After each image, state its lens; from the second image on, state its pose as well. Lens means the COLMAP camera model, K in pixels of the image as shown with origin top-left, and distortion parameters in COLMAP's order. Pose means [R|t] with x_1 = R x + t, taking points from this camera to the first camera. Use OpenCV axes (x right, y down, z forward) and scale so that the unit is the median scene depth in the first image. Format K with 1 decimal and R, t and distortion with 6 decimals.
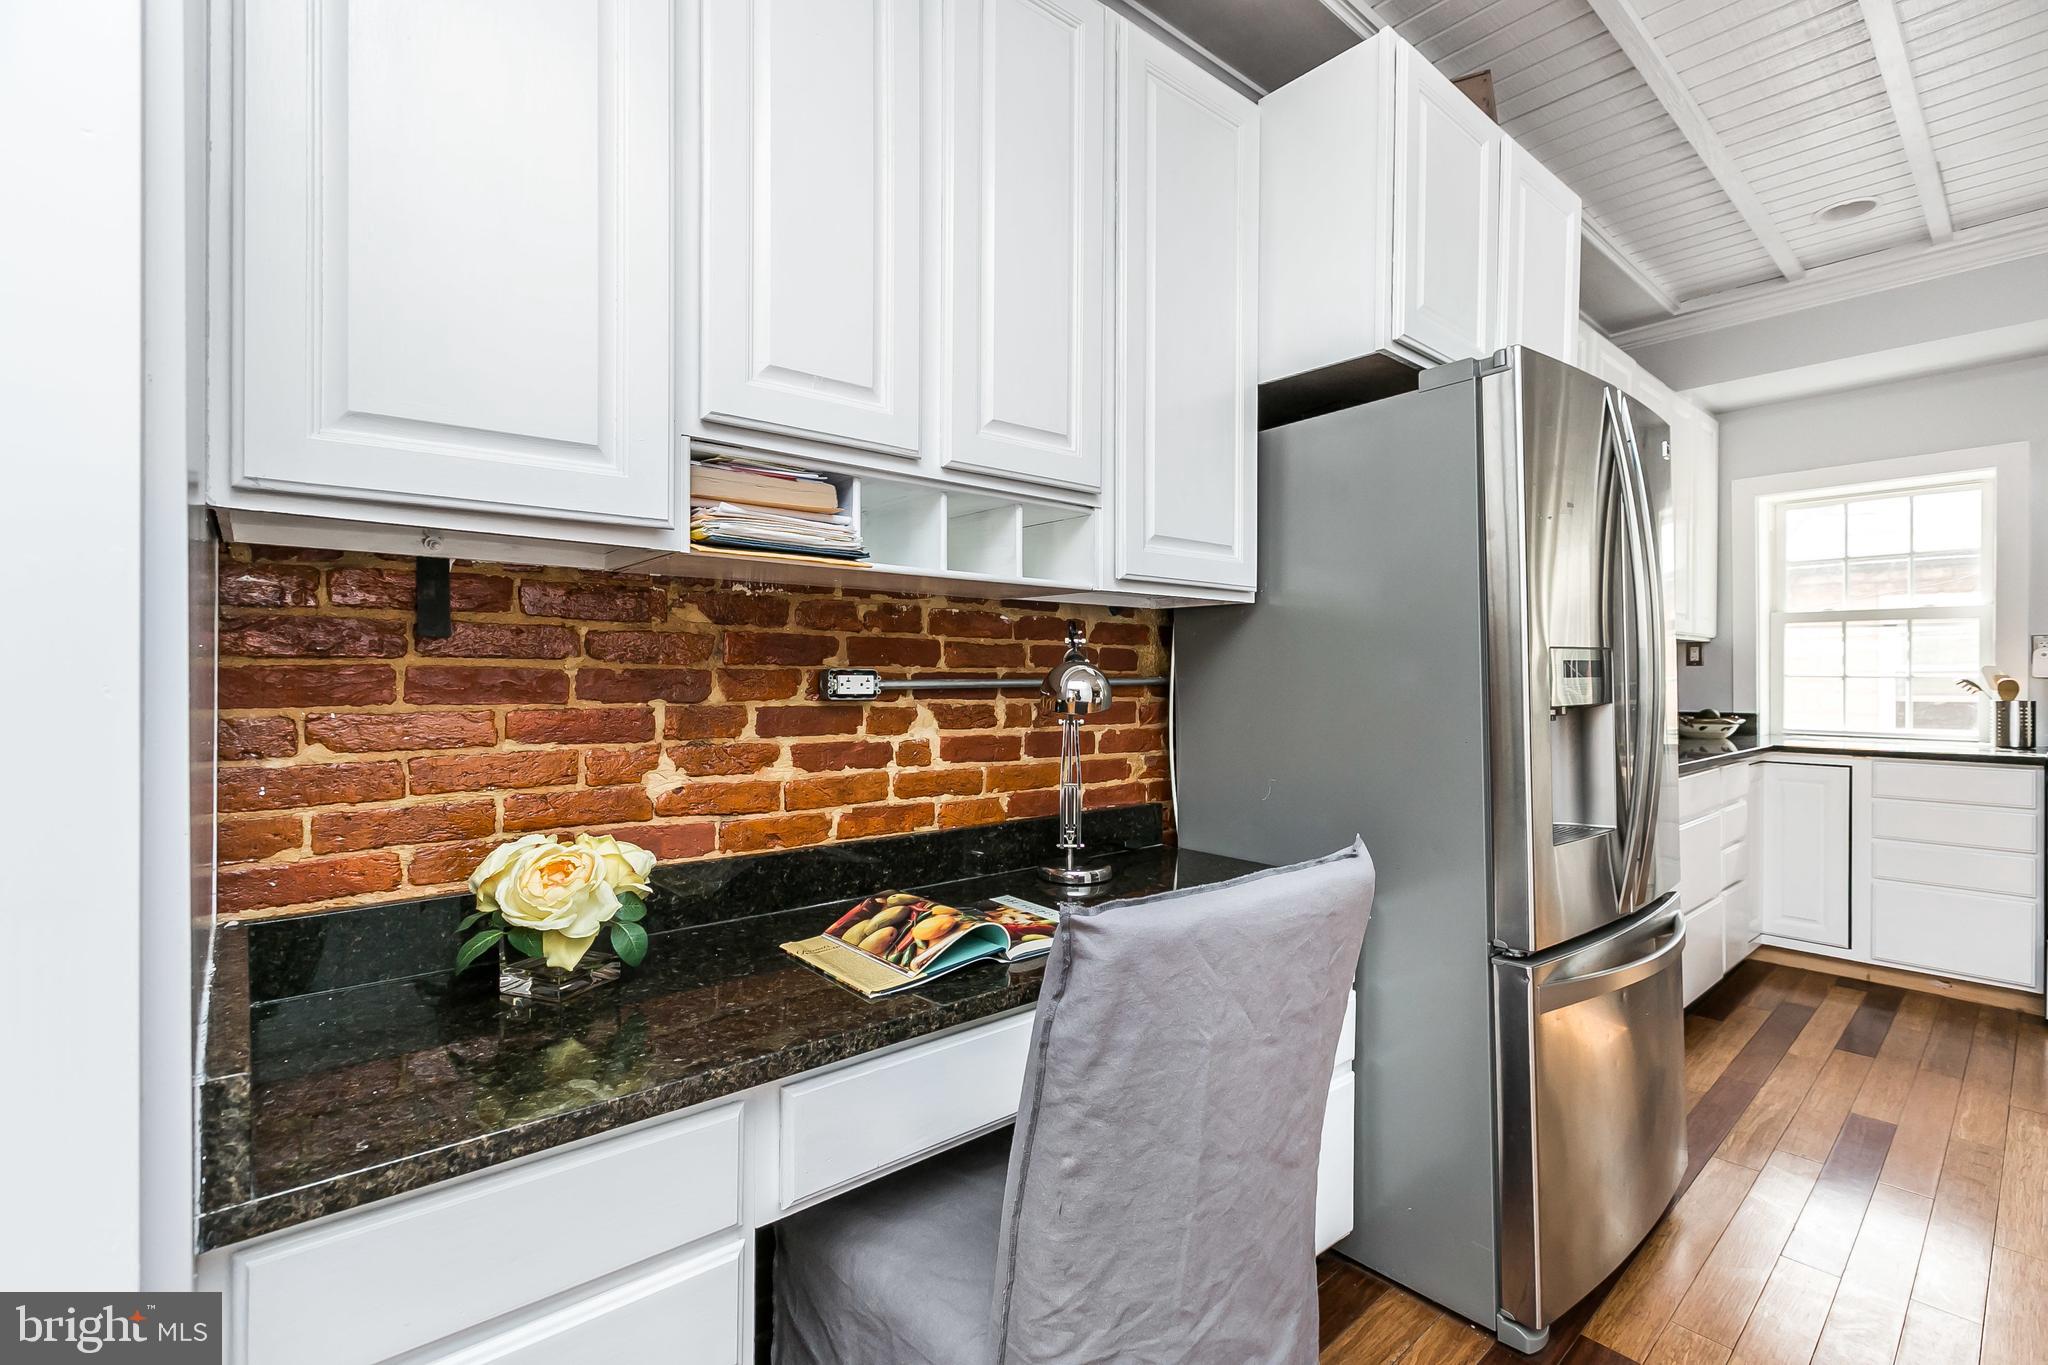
lens RADIAL K [[926.2, 0, 1024.6], [0, 926.2, 672.9], [0, 0, 1]] dist [0.003347, -0.001768]
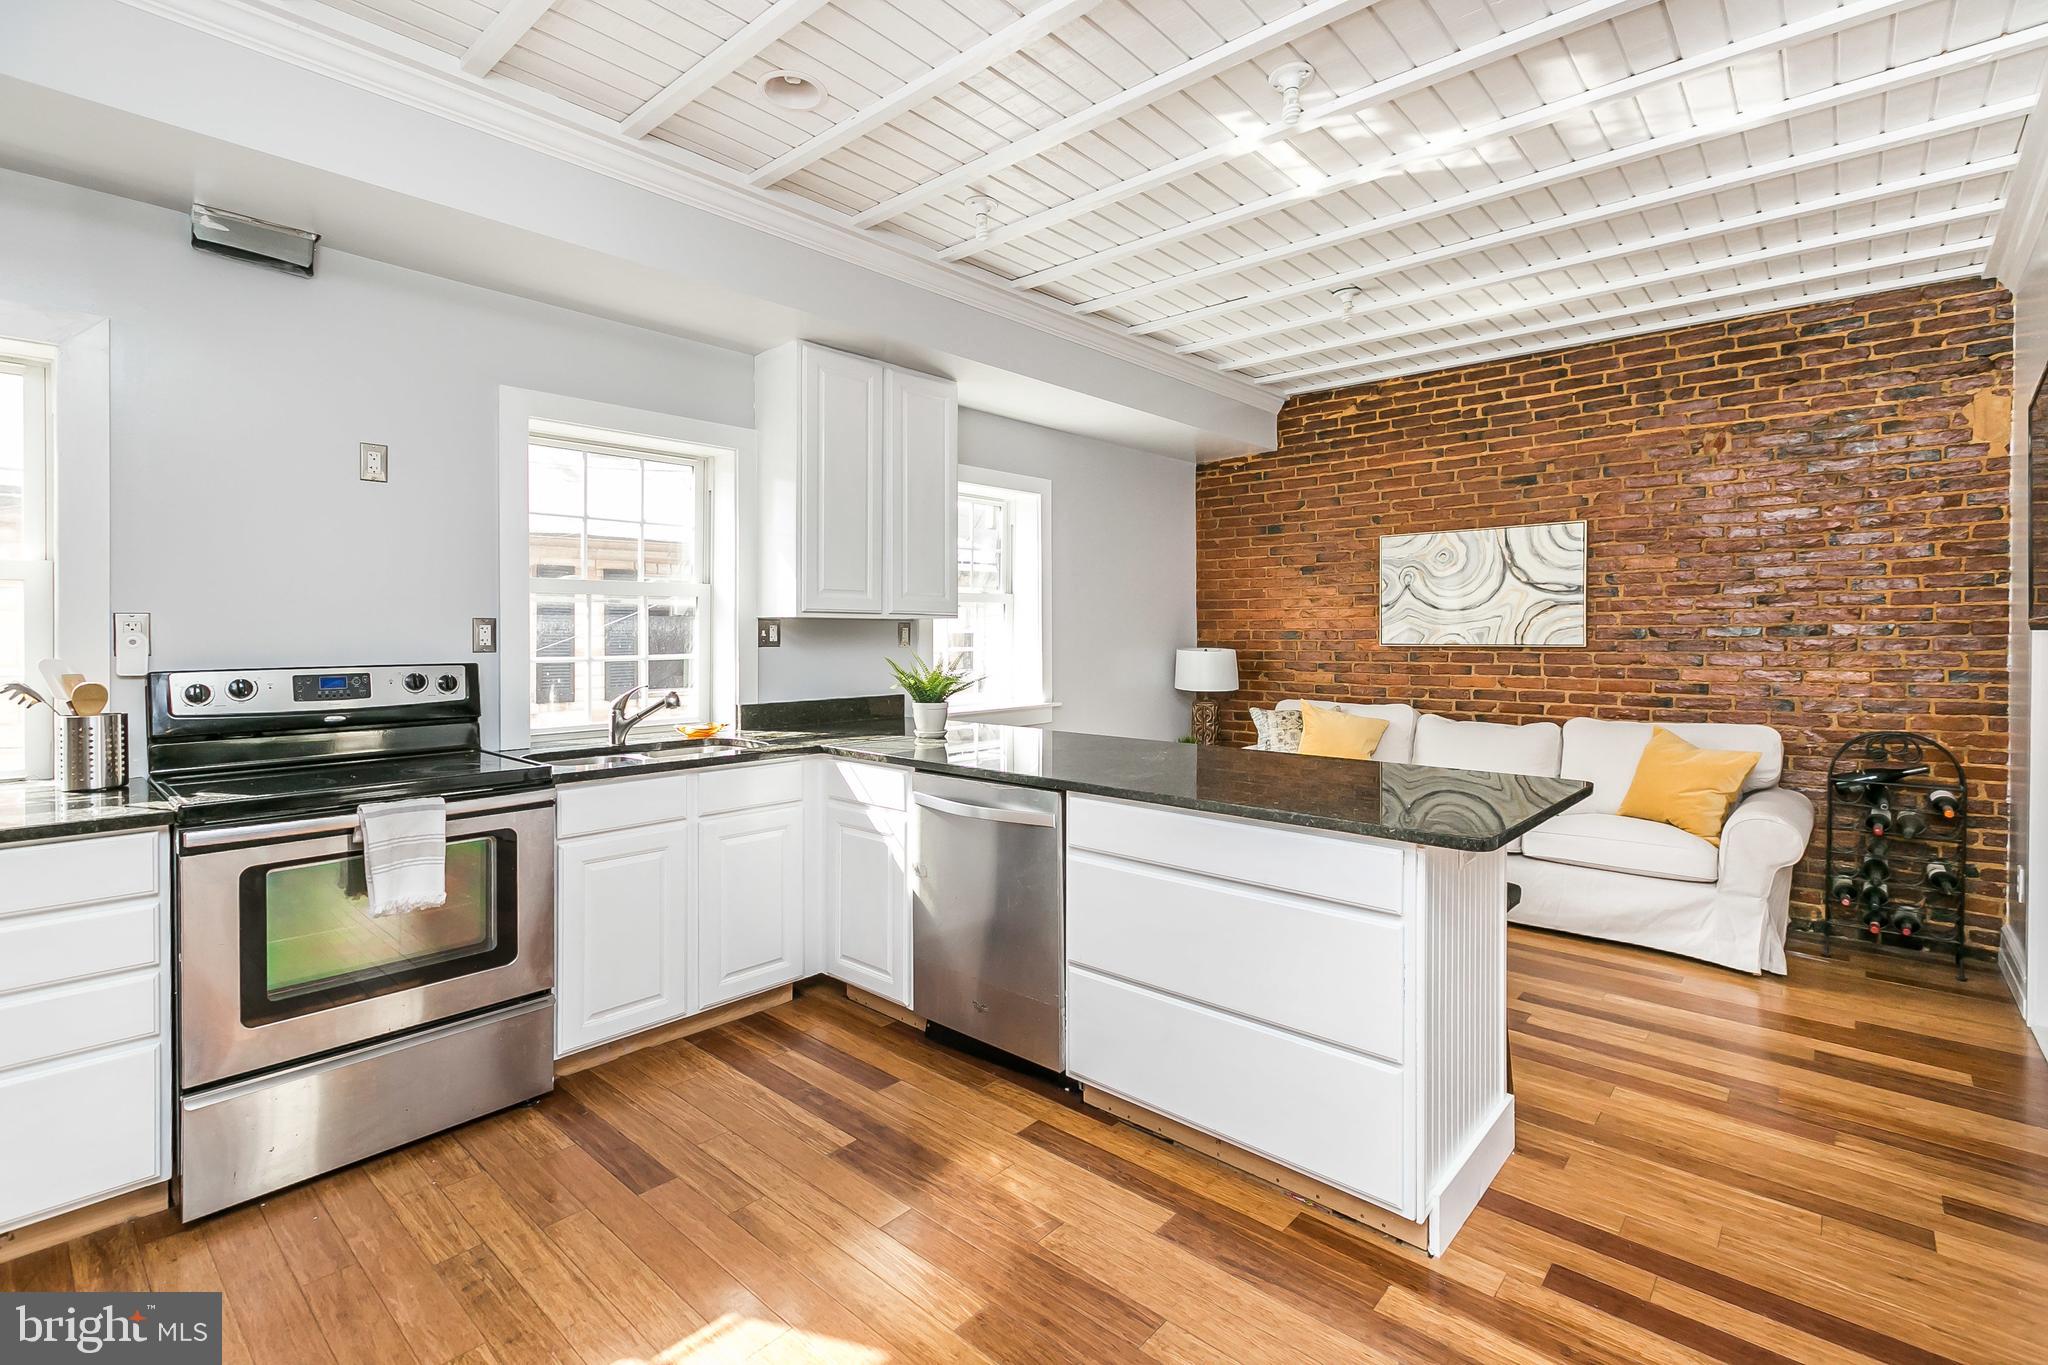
lens RADIAL K [[926.2, 0, 1032.2], [0, 926.2, 639.8], [0, 0, 1]] dist [0.003347, -0.001768]
pose [[-0.127703, -0.014955, 0.991700, 0.664272], [-0.003614, 0.999887, 0.014613, -0.065112], [-0.991806, -0.001718, -0.127742, 0.848739]]
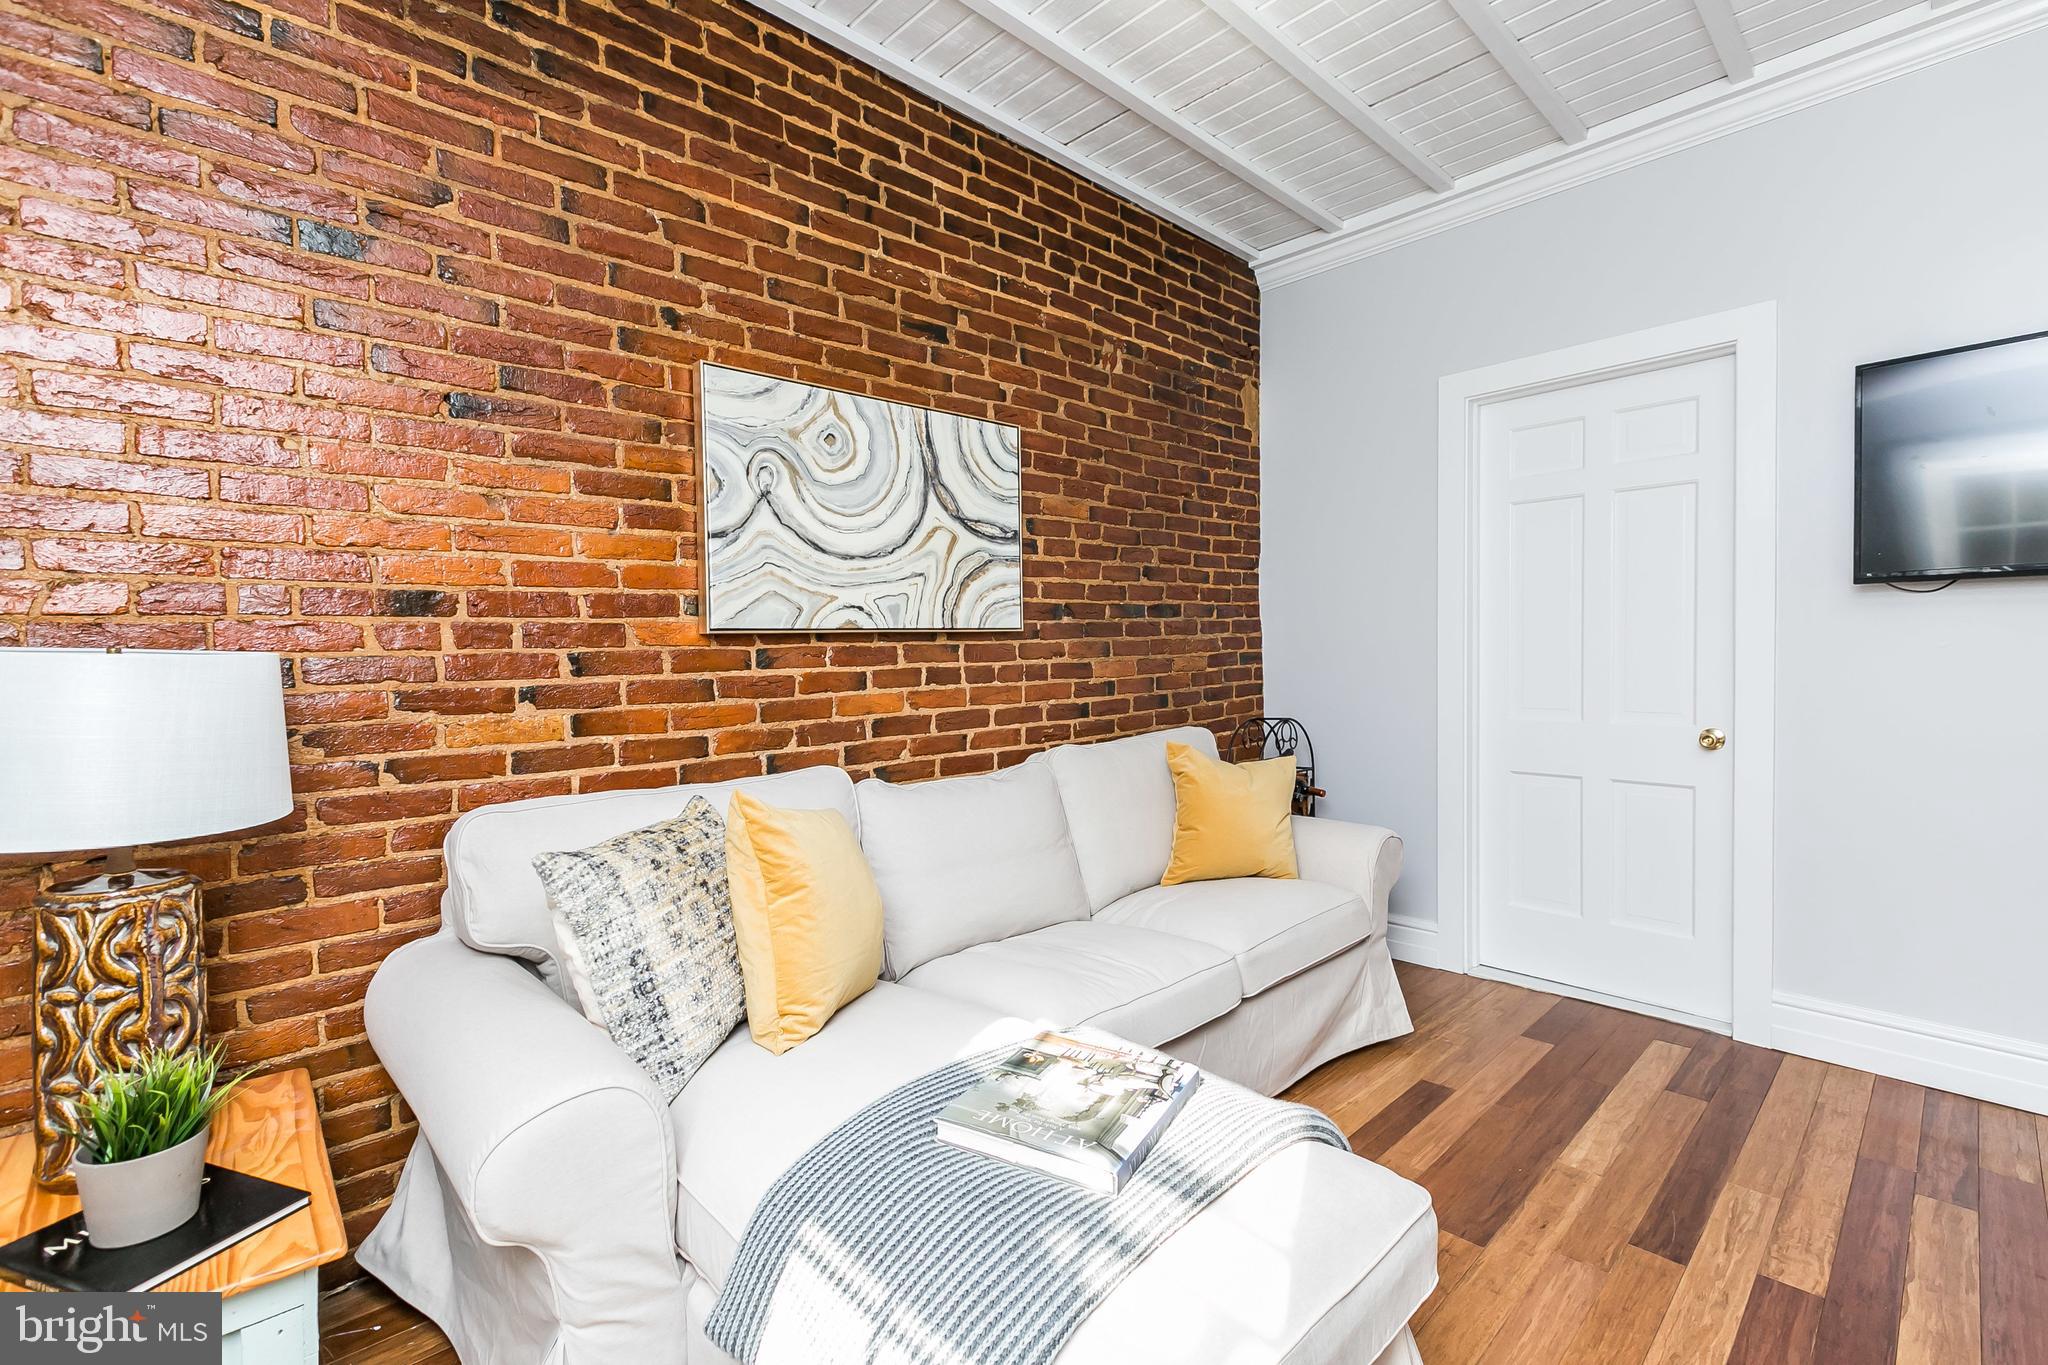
lens RADIAL K [[926.2, 0, 1016.3], [0, 926.2, 673.9], [0, 0, 1]] dist [0.003347, -0.001768]
pose [[-0.999052, 0.012494, -0.041702, 3.006222], [0.011543, 0.999670, 0.022960, 0.019219], [0.041976, 0.022457, -0.998866, 0.594675]]
